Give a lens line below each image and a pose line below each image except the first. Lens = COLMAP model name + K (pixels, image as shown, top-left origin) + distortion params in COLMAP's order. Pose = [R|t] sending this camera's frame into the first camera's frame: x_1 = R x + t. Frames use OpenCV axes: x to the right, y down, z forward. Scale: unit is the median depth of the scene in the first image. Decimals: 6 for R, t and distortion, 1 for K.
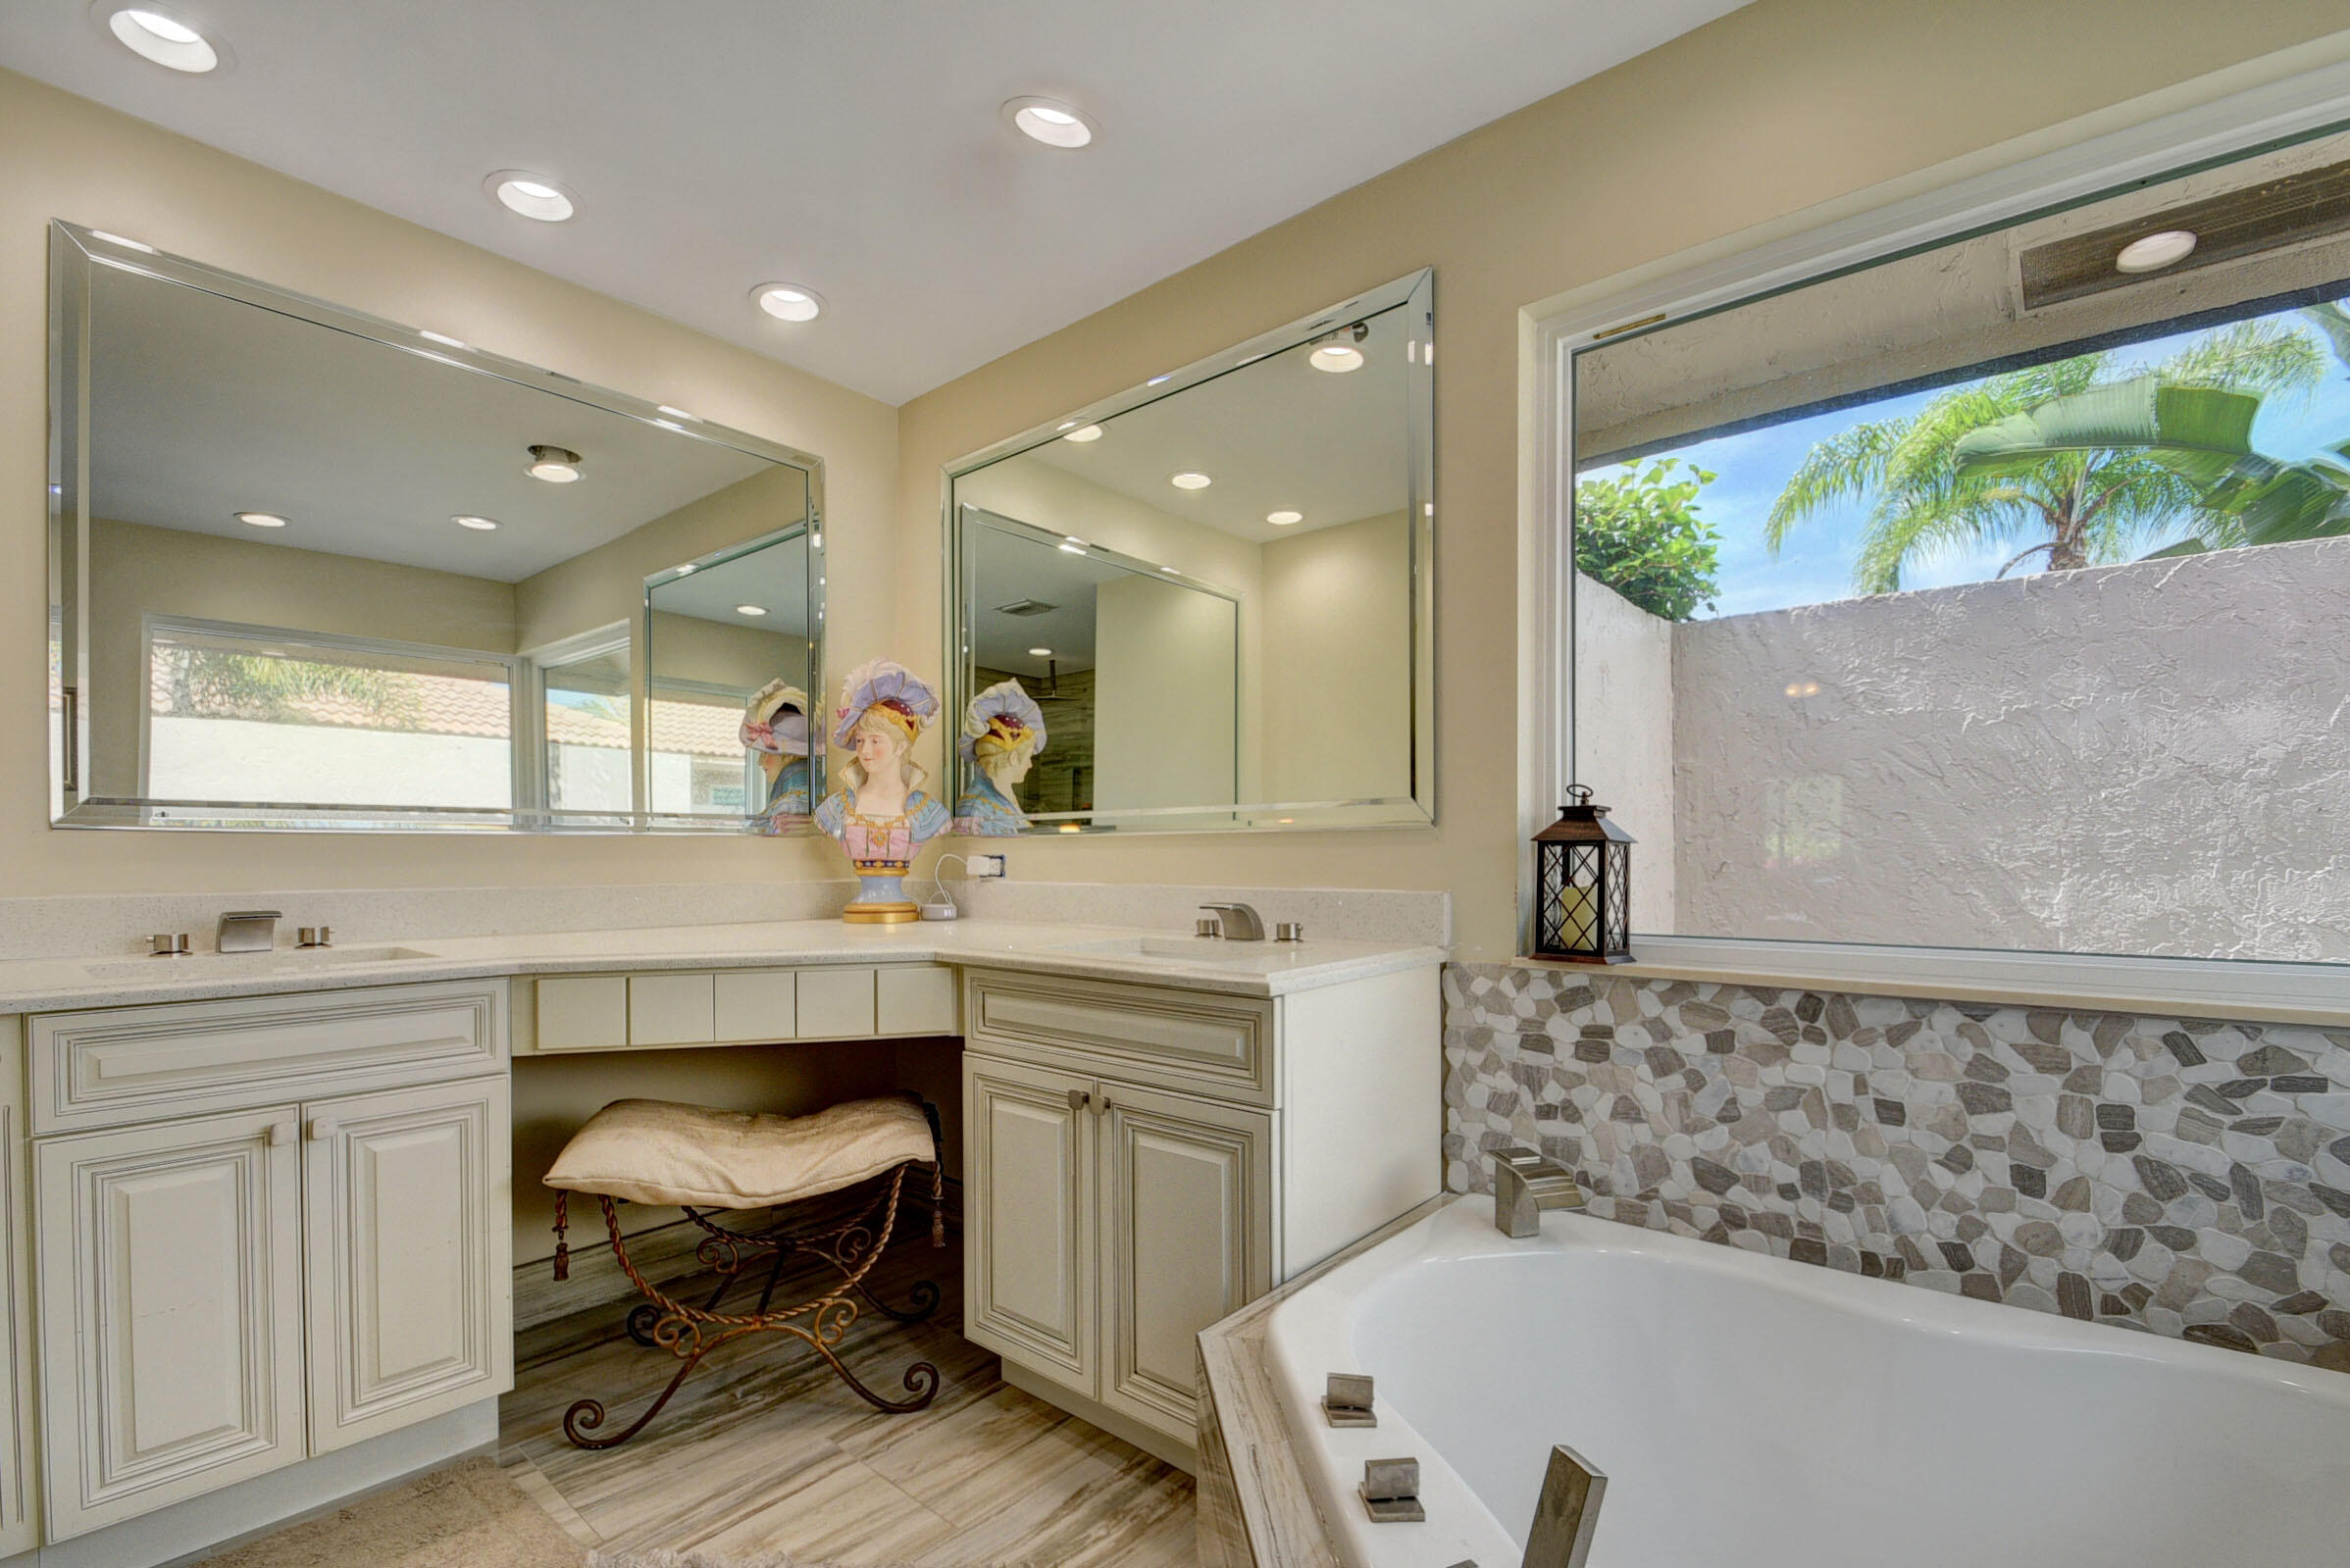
lens RADIAL K [[1032.7, 0, 1159.0], [0, 1032.7, 862.8], [0, 0, 1]] dist [0.018127, -0.018787]
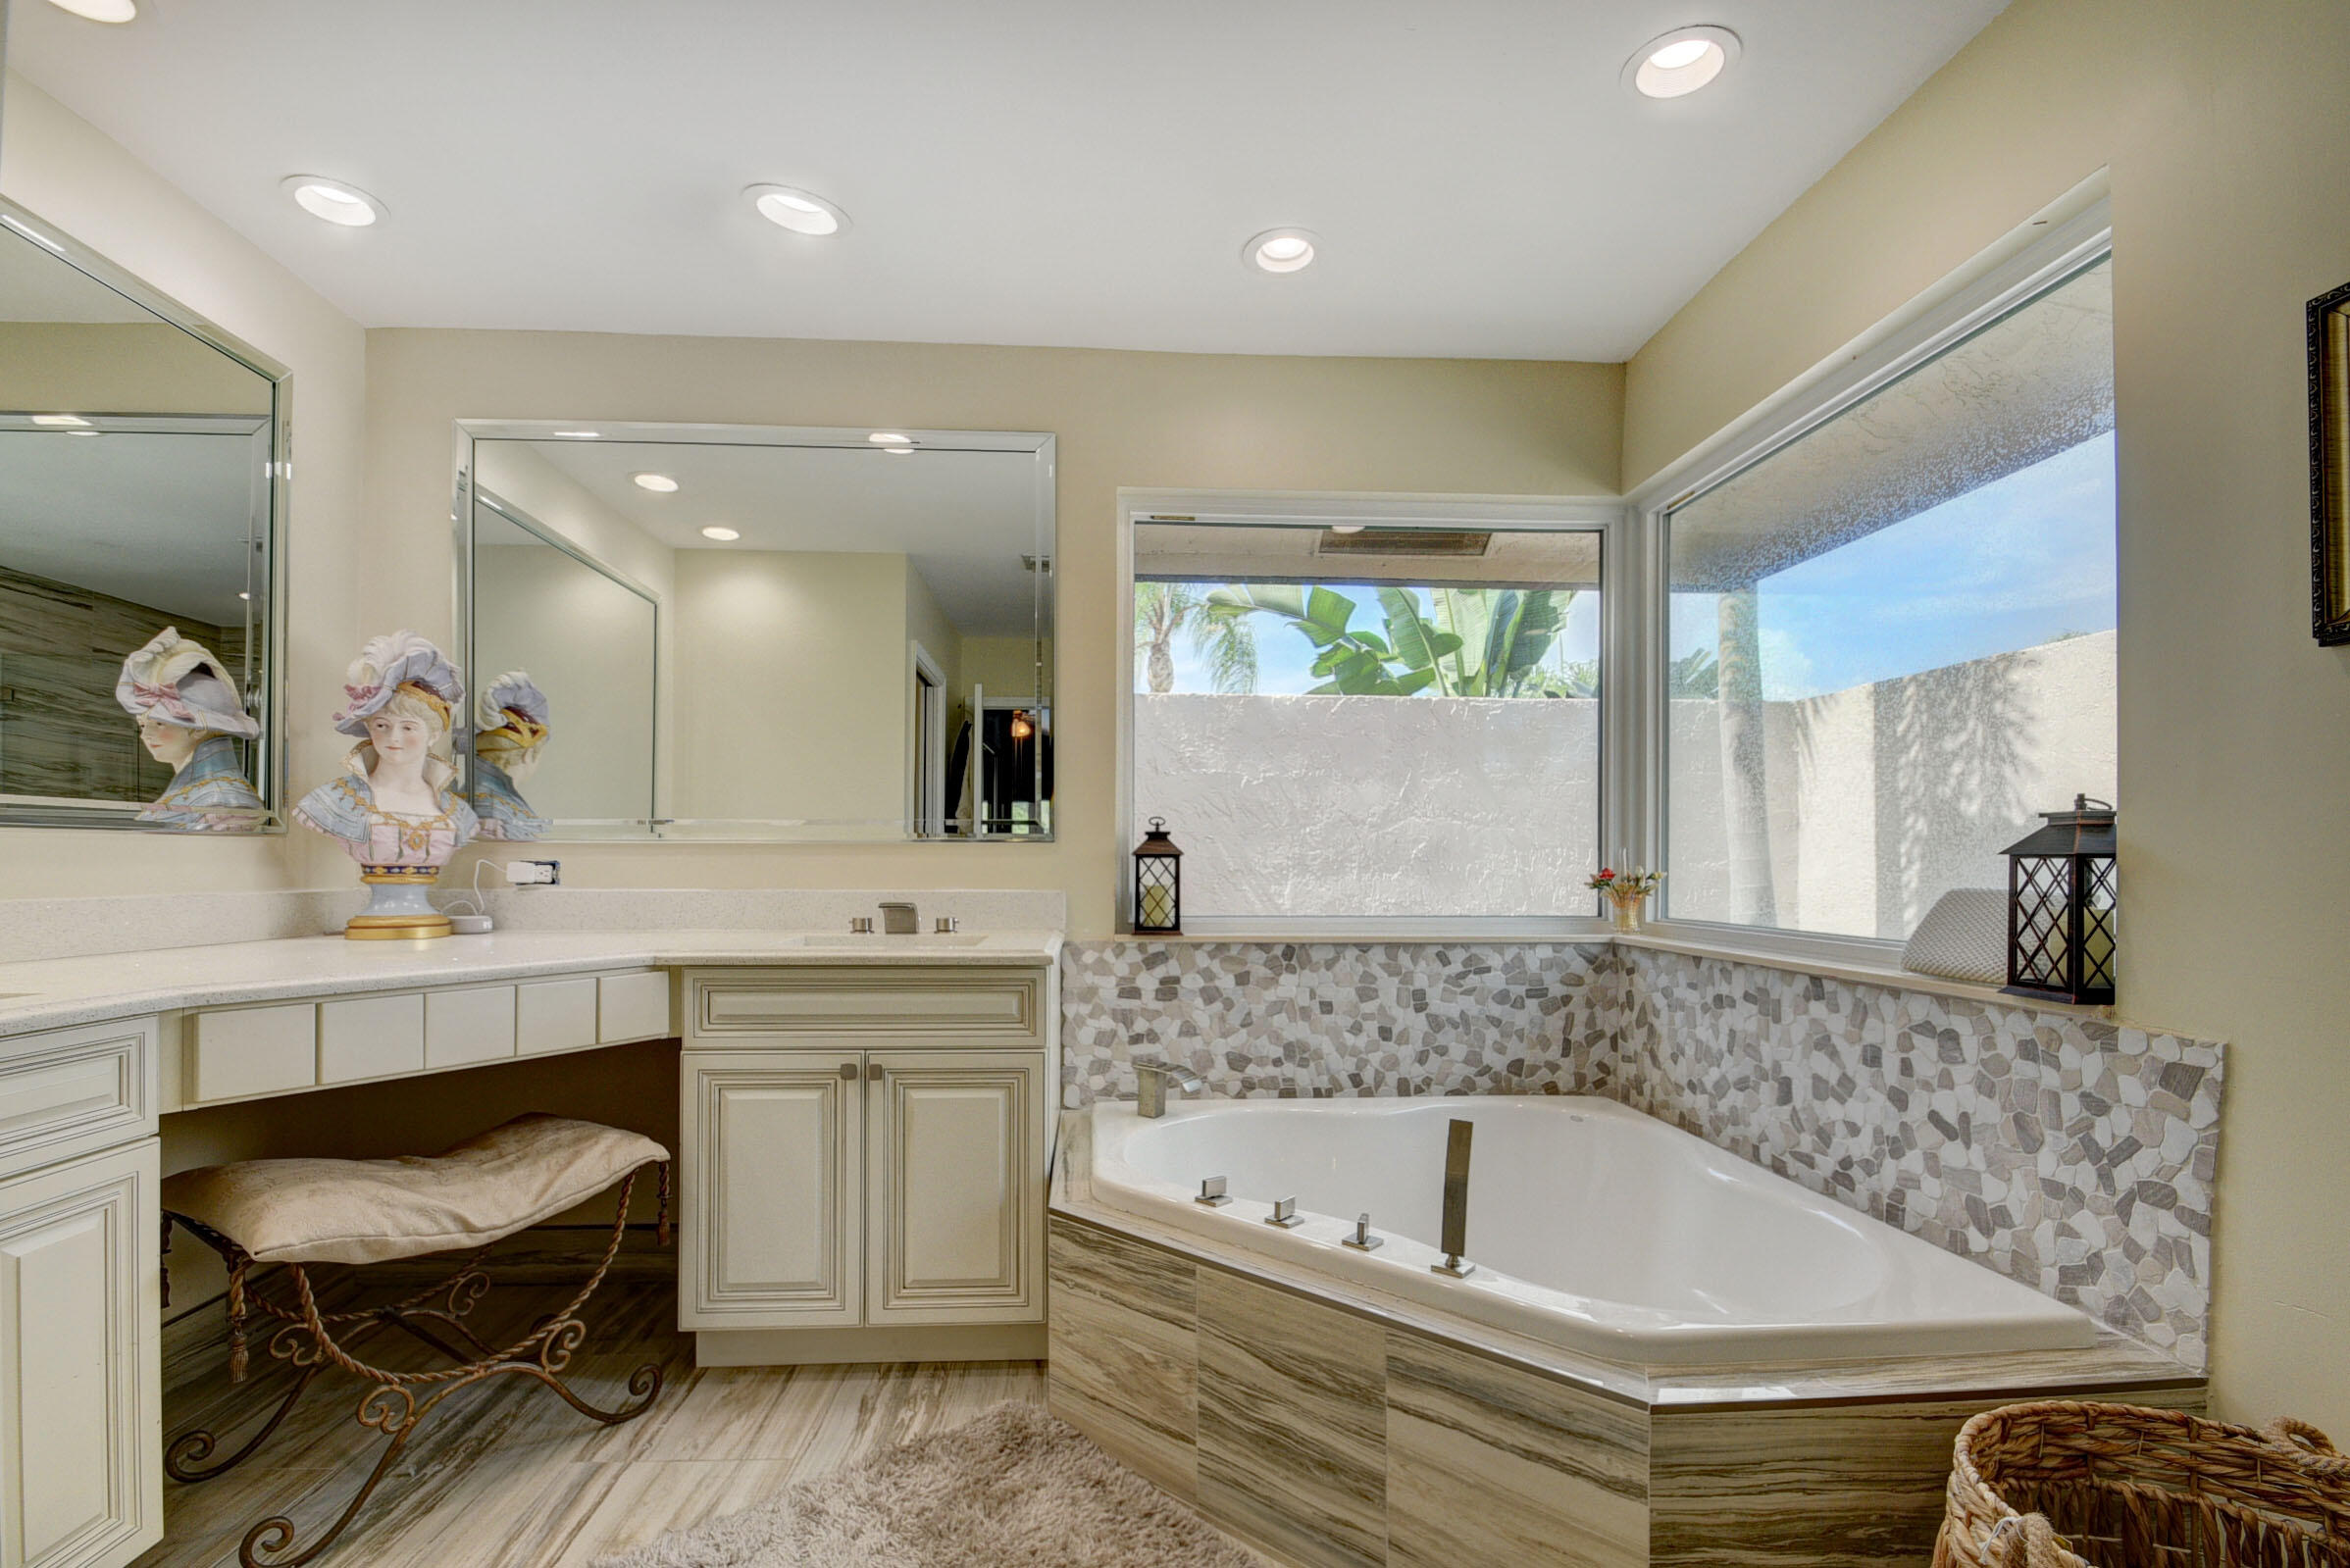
lens RADIAL K [[1032.7, 0, 1159.0], [0, 1032.7, 862.8], [0, 0, 1]] dist [0.018127, -0.018787]
pose [[0.723579, 0.005677, 0.690218, -0.626873], [-0.000154, 0.999967, -0.008064, 0.002549], [-0.690242, 0.005729, 0.723556, -0.085981]]
